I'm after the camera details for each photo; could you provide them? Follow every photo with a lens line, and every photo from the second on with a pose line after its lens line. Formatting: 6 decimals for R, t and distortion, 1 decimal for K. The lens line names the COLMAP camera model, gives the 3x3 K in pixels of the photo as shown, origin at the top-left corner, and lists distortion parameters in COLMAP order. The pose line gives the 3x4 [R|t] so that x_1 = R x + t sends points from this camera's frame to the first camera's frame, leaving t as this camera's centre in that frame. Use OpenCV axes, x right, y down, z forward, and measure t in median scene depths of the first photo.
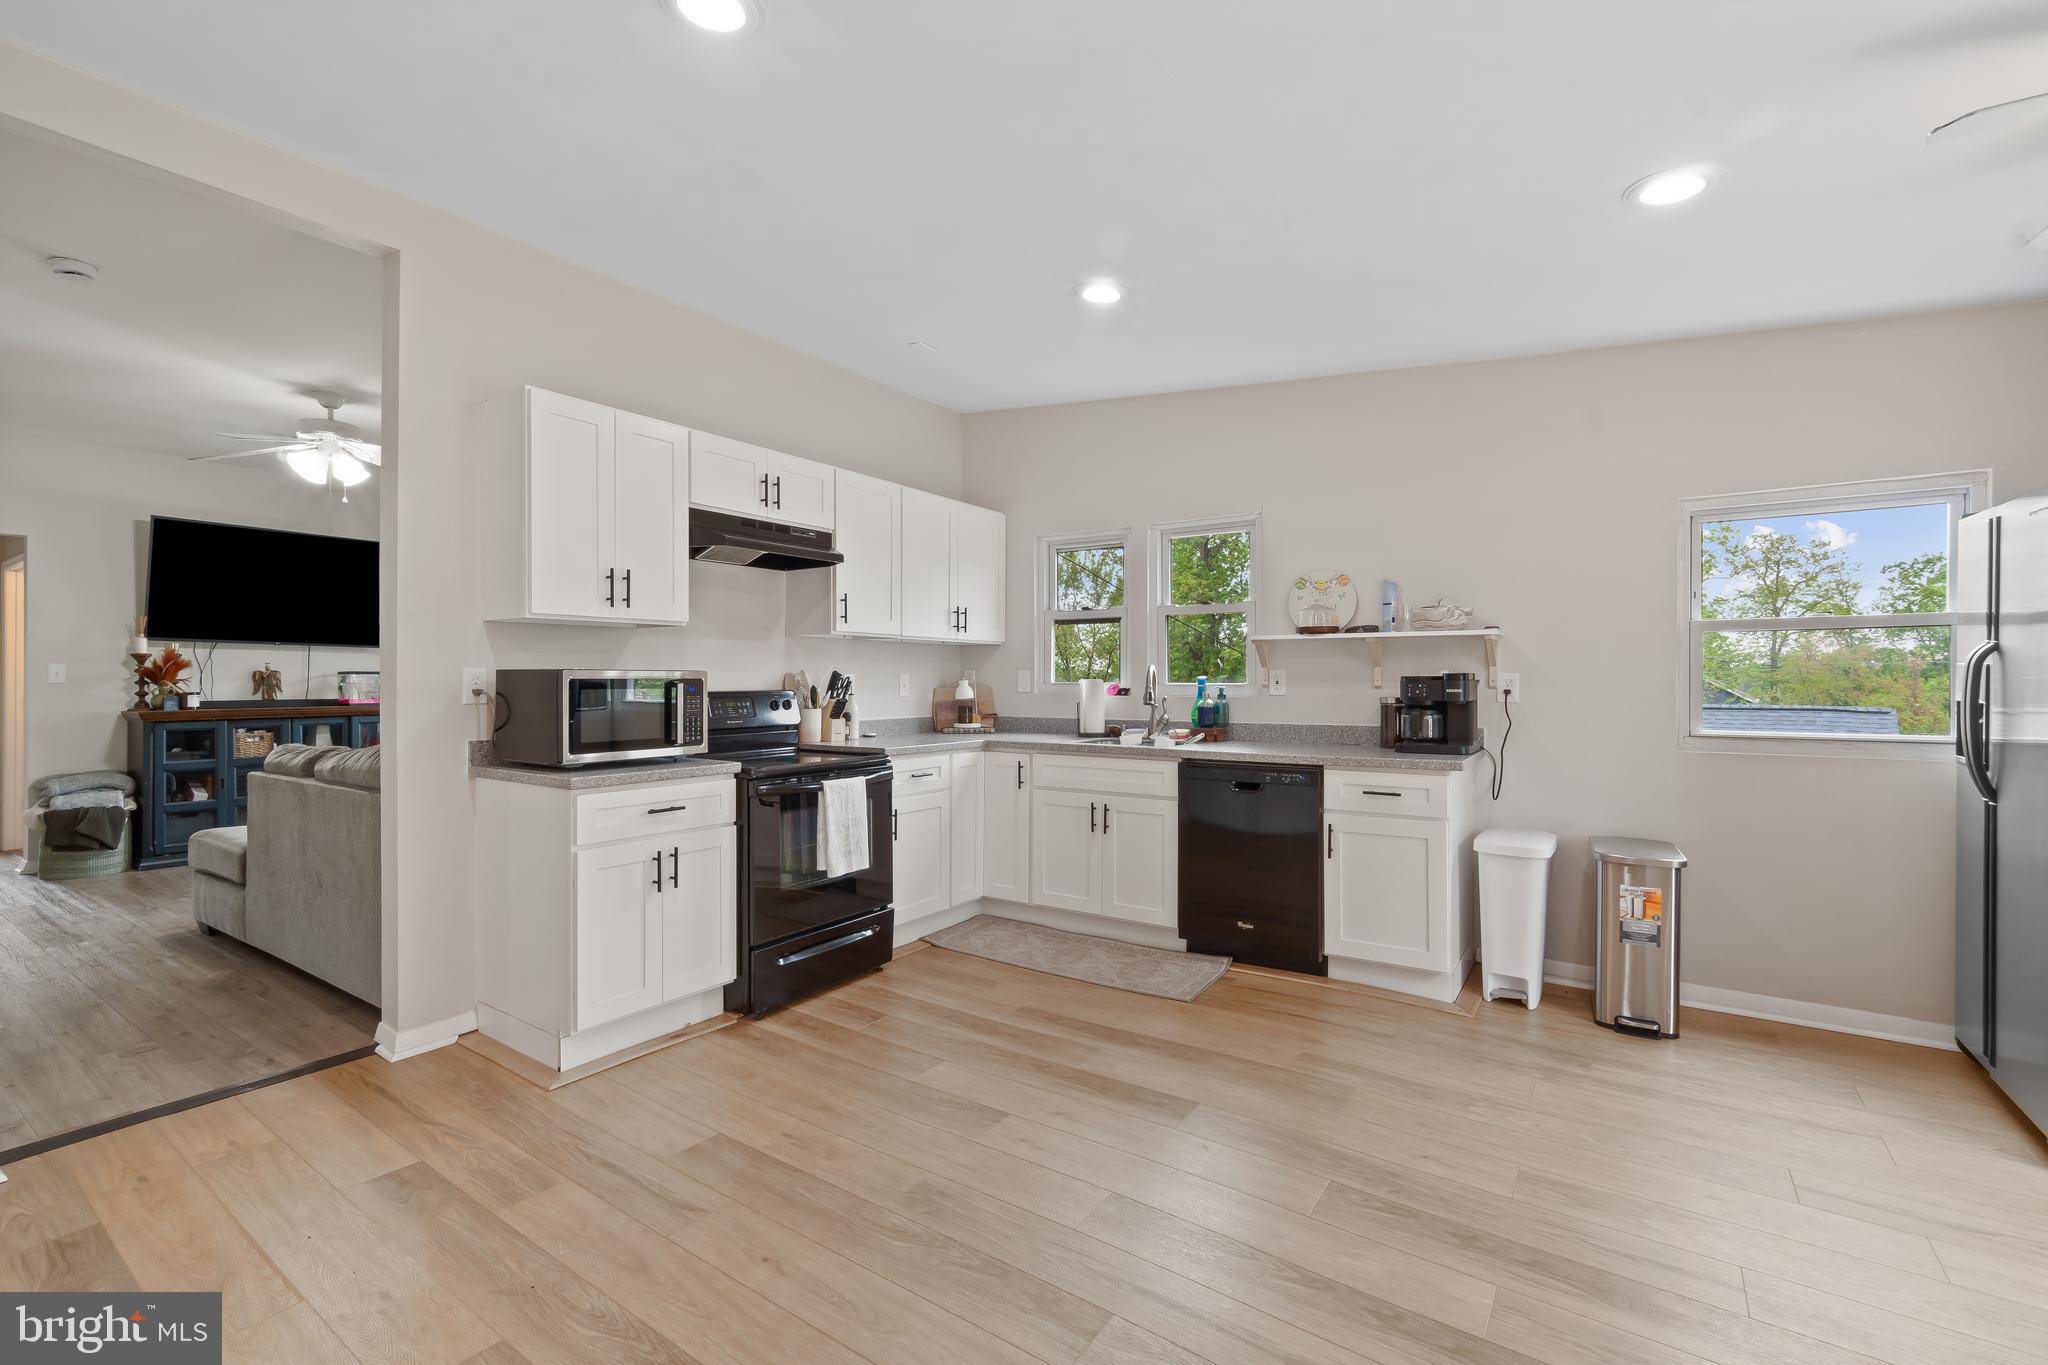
lens RADIAL K [[902.9, 0, 987.2], [0, 902.9, 673.1], [0, 0, 1]] dist [0.001094, 0.000771]
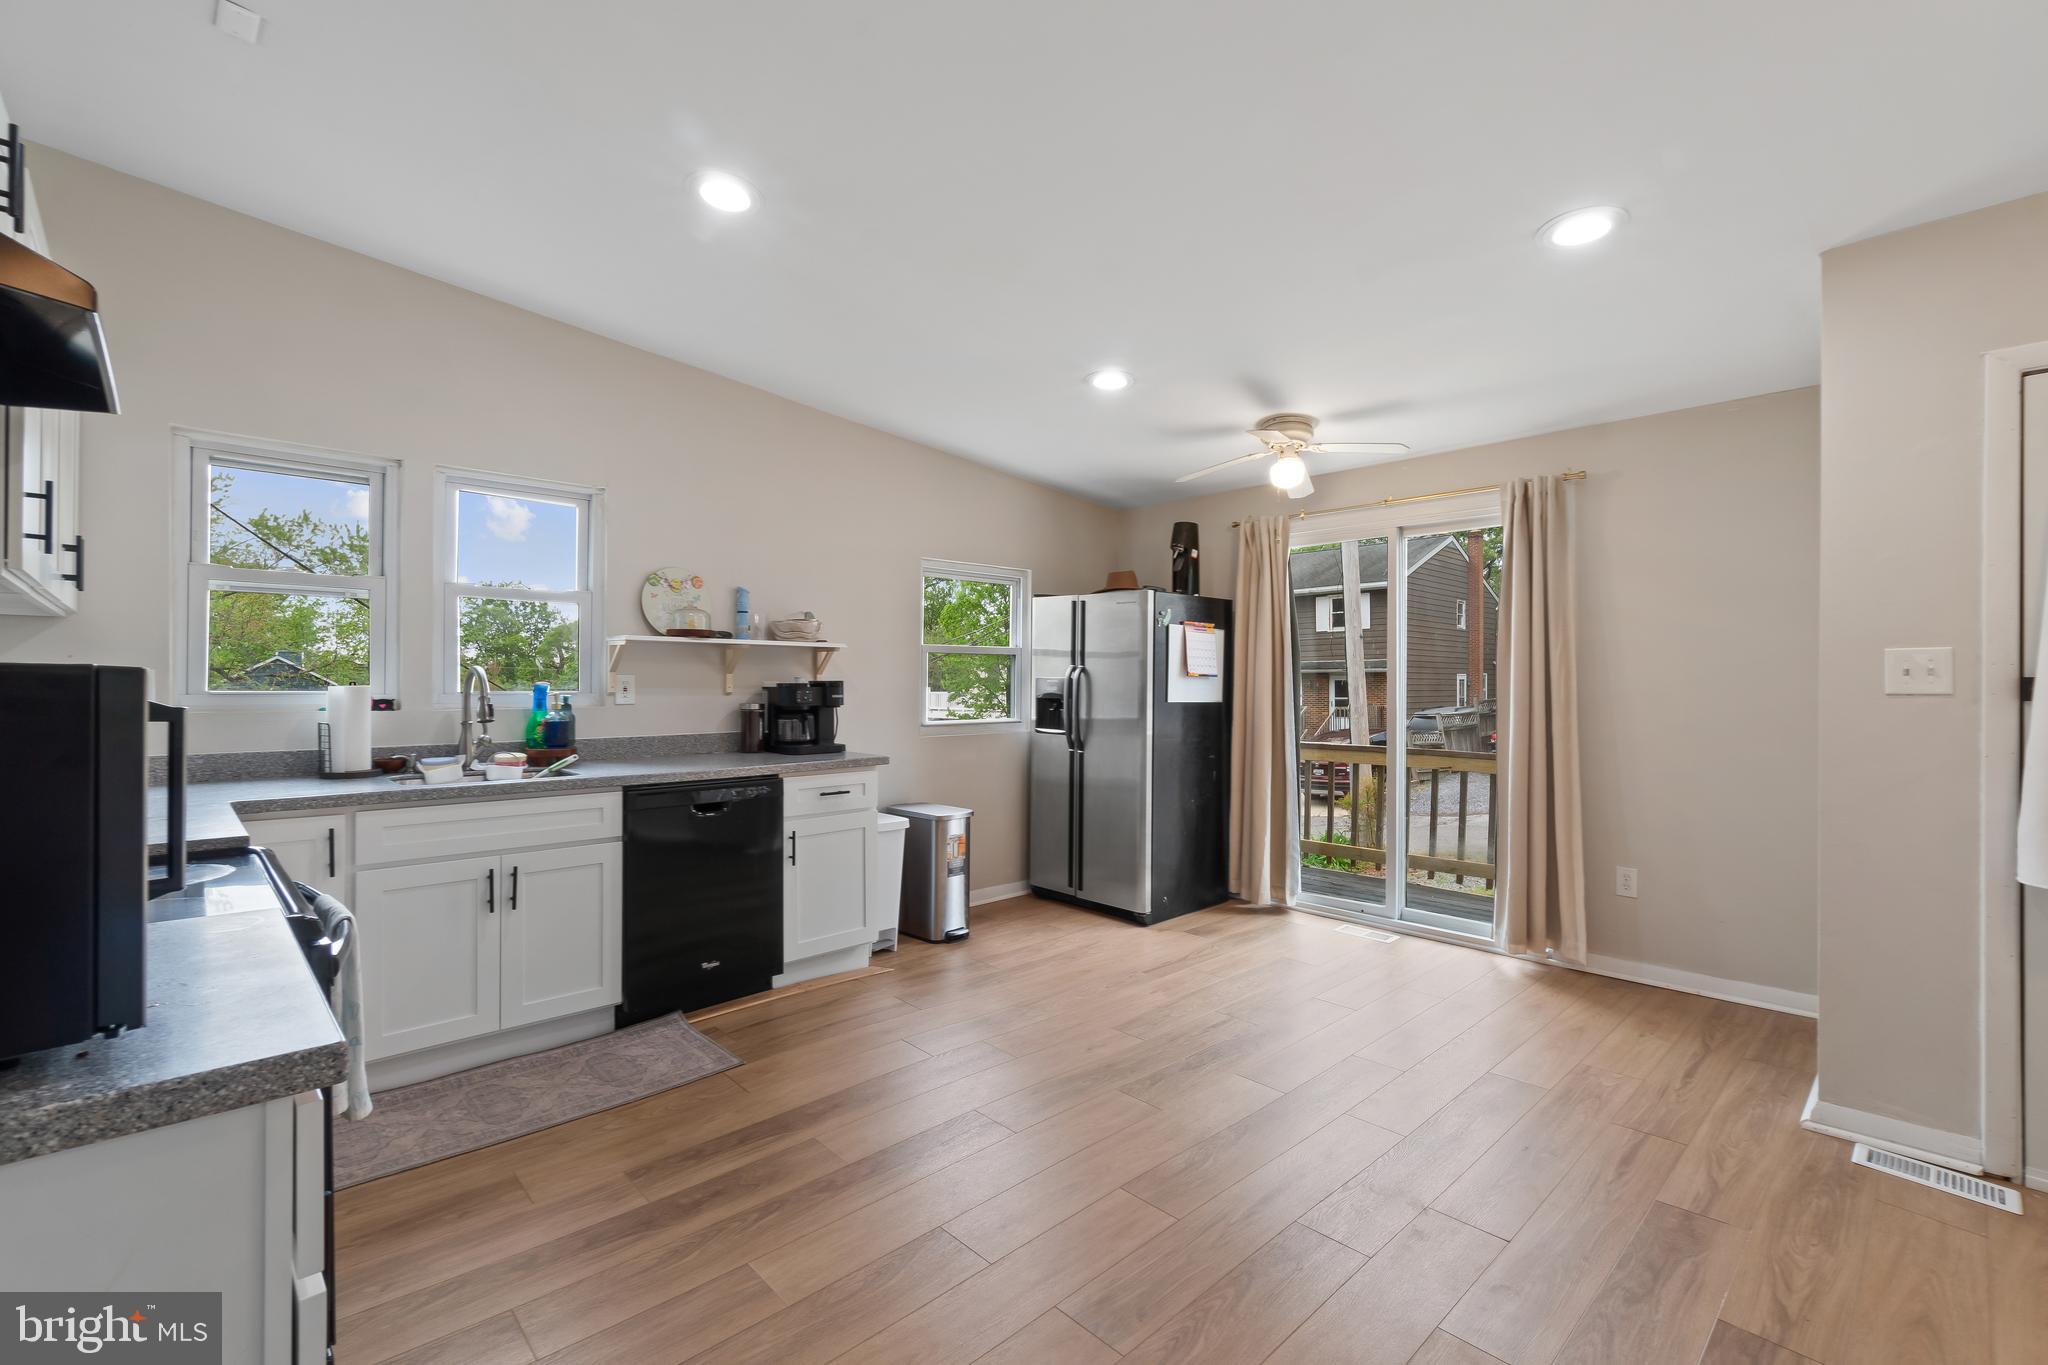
lens RADIAL K [[894.2, 0, 1014.4], [0, 894.2, 689.4], [0, 0, 1]] dist [0.000646, 0.000429]
pose [[0.193685, -0.006857, 0.981040, -0.498584], [-0.010703, 0.999901, 0.009102, -0.001819], [-0.981005, -0.012263, 0.193592, 0.523346]]
